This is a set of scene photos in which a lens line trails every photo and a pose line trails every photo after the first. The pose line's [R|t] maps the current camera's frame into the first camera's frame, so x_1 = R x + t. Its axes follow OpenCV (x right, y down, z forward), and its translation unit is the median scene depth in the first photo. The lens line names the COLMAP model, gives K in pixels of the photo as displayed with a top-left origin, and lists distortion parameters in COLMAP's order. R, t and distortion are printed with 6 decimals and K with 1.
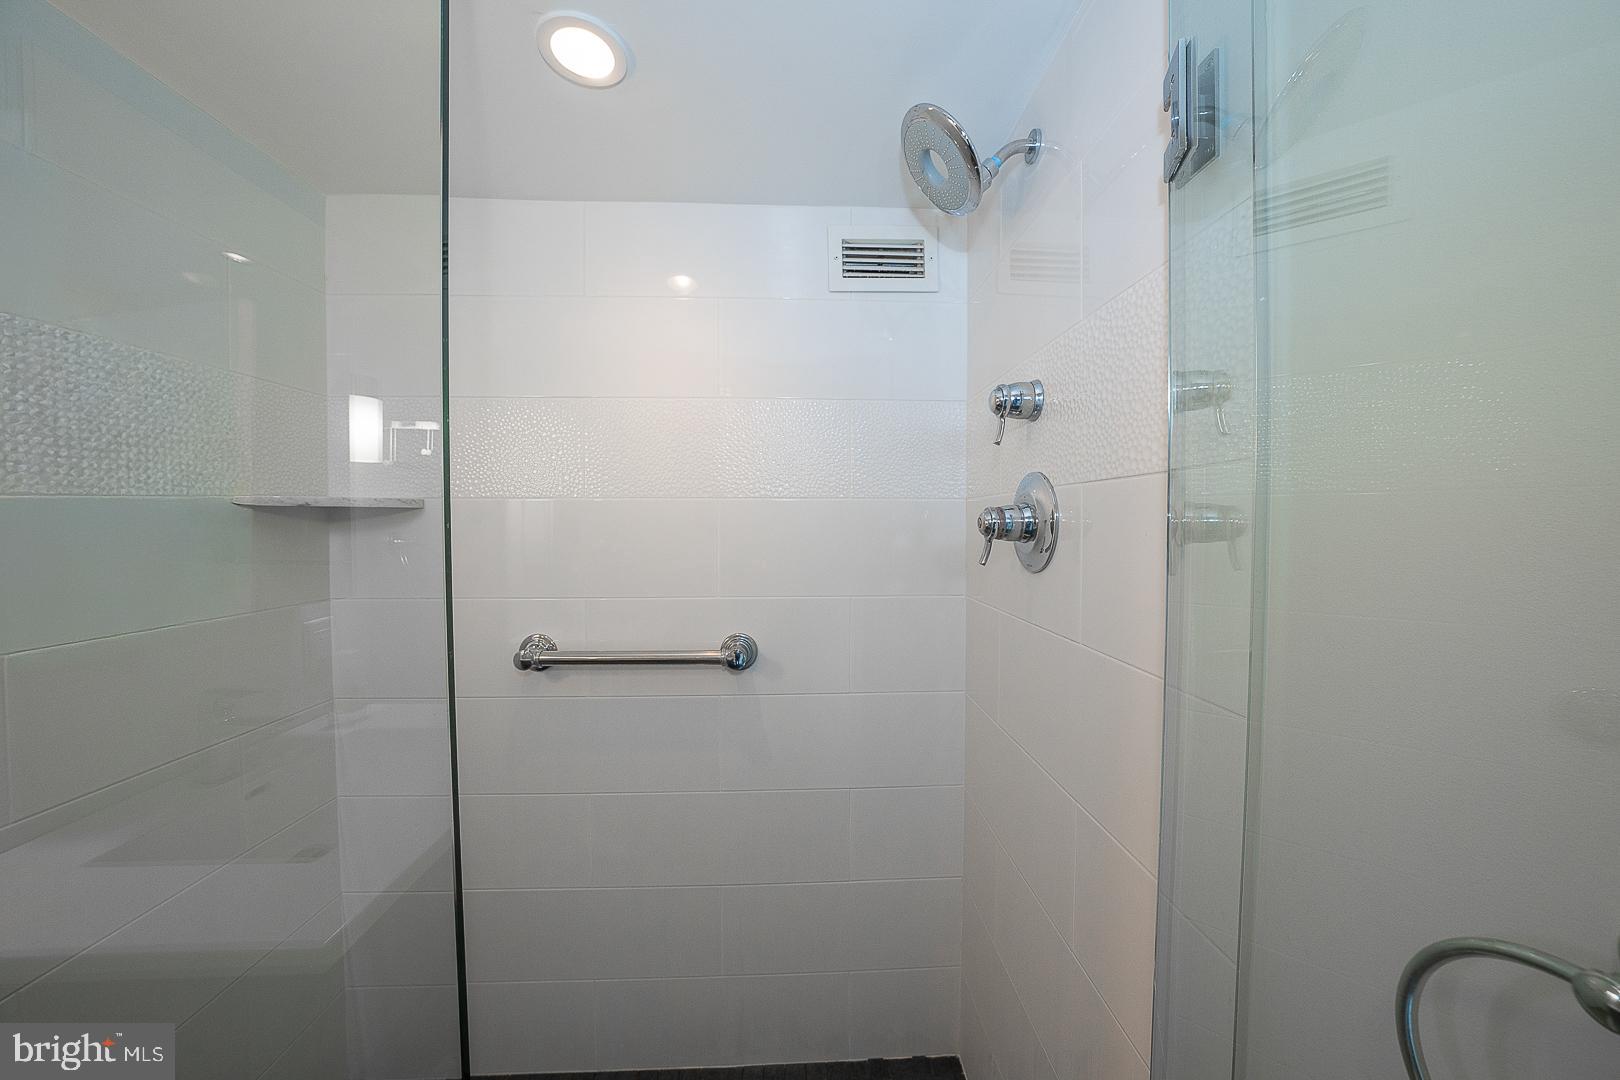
lens RADIAL K [[545.9, 0, 816.9], [0, 545.9, 534.3], [0, 0, 1]] dist [-0.025529, -0.000004]
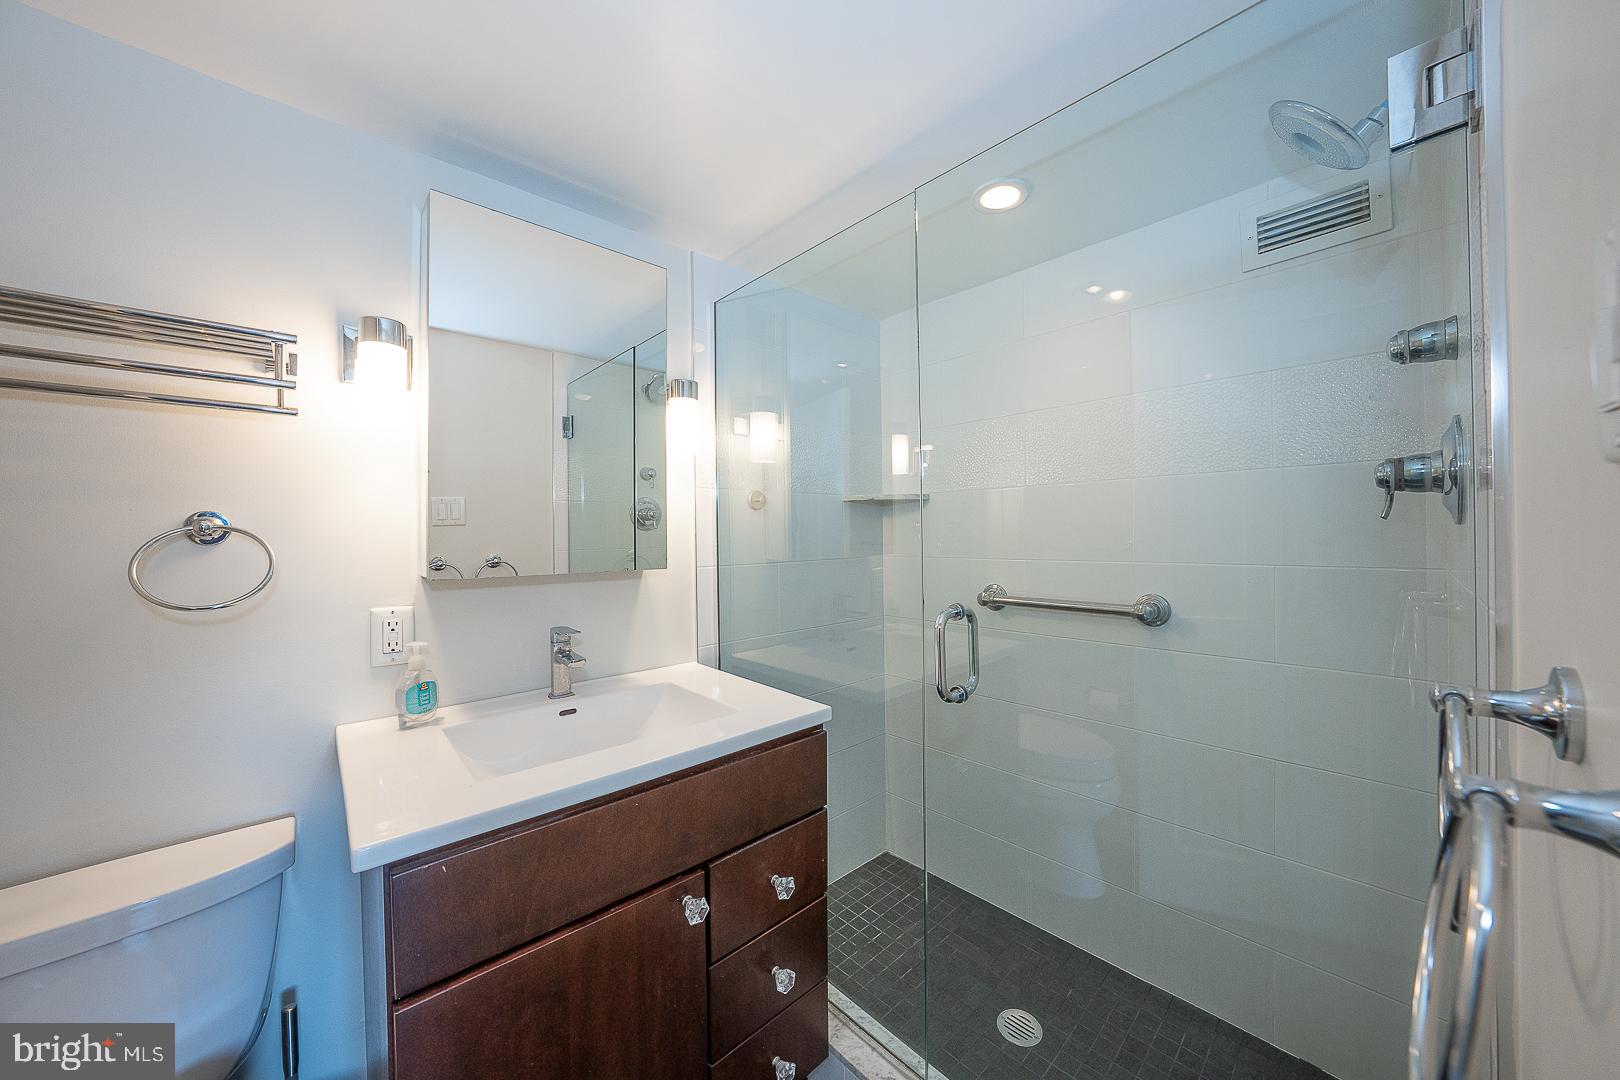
lens RADIAL K [[545.9, 0, 816.9], [0, 545.9, 534.3], [0, 0, 1]] dist [-0.025529, -0.000004]
pose [[0.651343, -0.007161, -0.758750, 0.275845], [-0.004636, 0.999899, -0.013417, 0.077704], [0.758769, 0.012257, 0.651244, -0.298254]]
